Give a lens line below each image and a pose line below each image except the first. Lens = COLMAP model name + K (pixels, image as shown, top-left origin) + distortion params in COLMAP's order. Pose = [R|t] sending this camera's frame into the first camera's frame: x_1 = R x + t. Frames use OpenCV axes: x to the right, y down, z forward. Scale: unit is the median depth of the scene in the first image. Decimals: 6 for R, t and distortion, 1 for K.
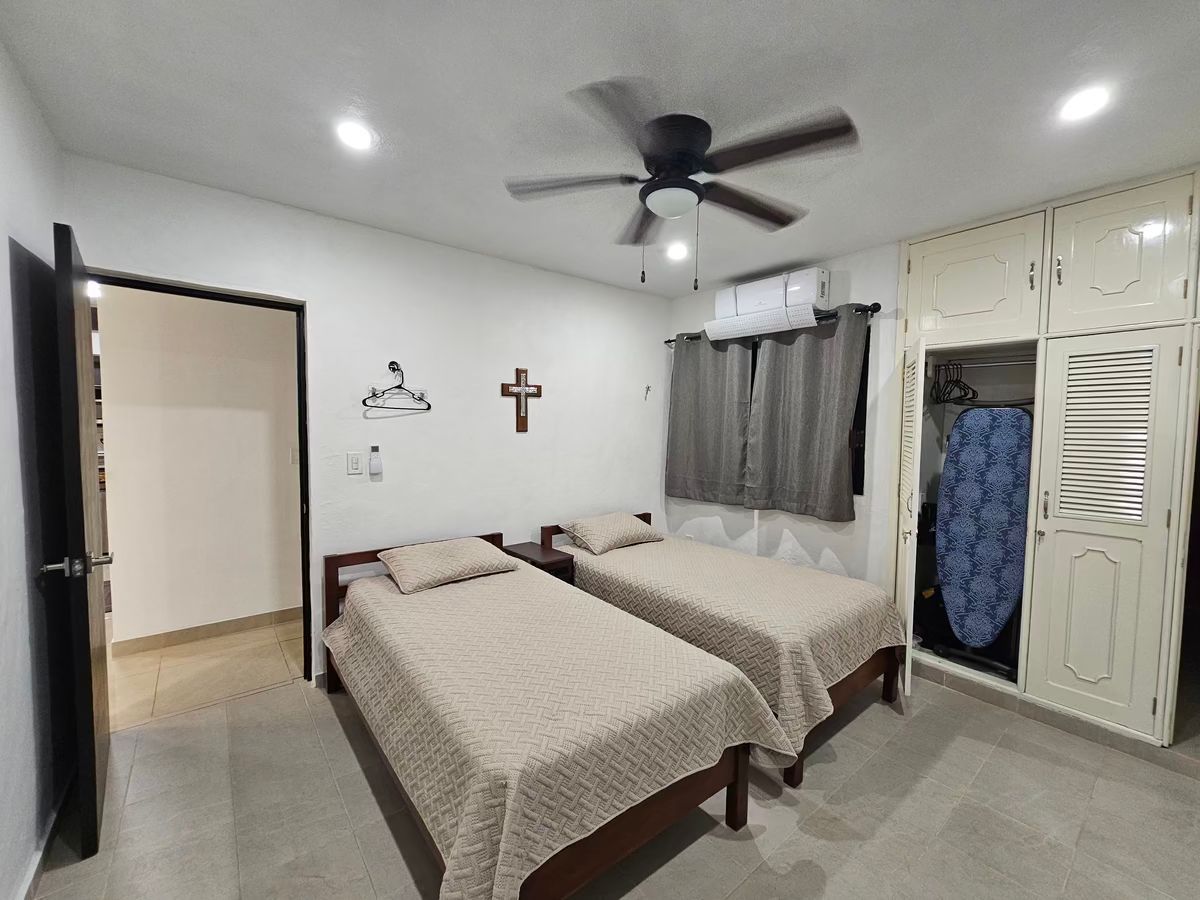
lens RADIAL K [[490.0, 0, 595.0], [0, 490.0, 451.9], [0, 0, 1]] dist [-0.002658, 0.000104]
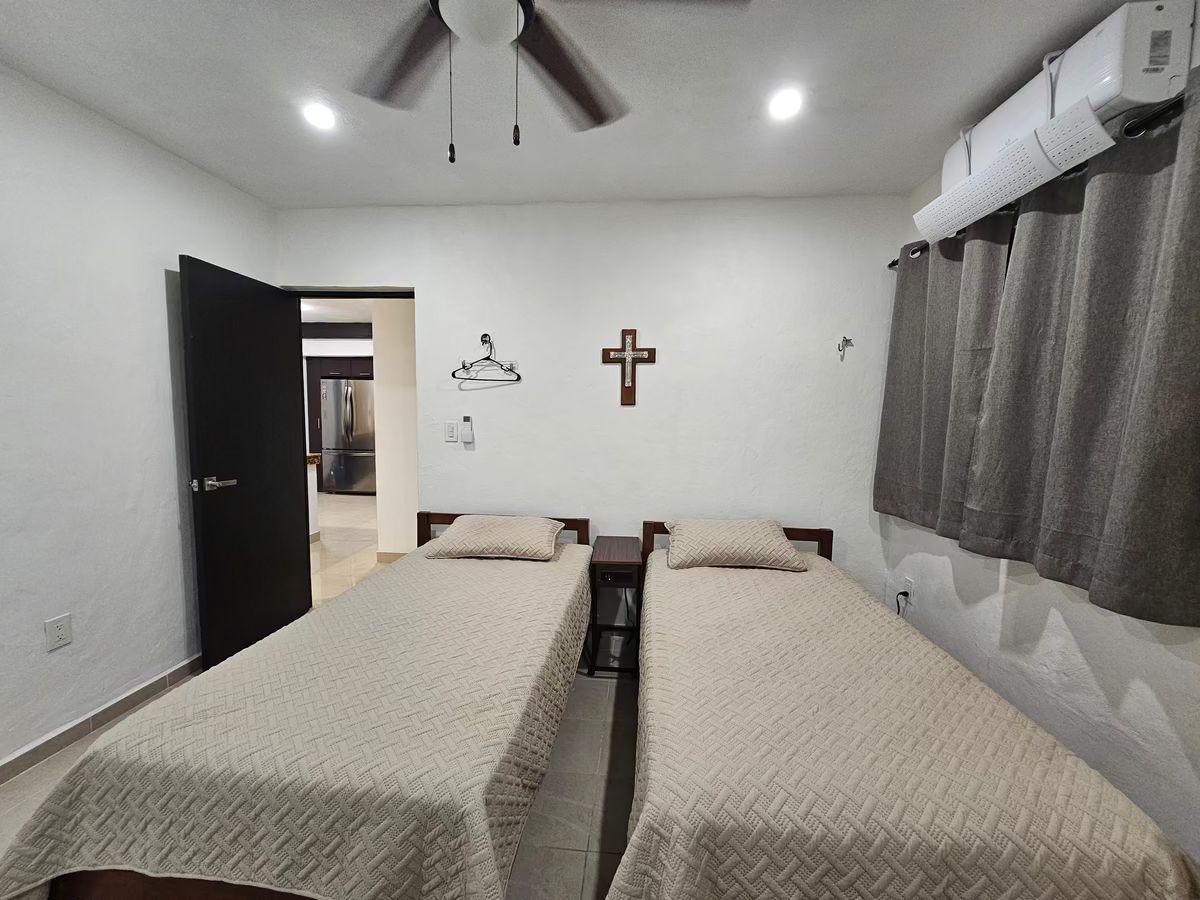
lens RADIAL K [[490.0, 0, 598.8], [0, 490.0, 453.1], [0, 0, 1]] dist [-0.002658, 0.000104]
pose [[0.718833, 0.062774, -0.692343, 0.417075], [-0.045503, 0.998028, 0.043246, 0.007315], [0.693692, 0.000417, 0.720272, 0.371356]]
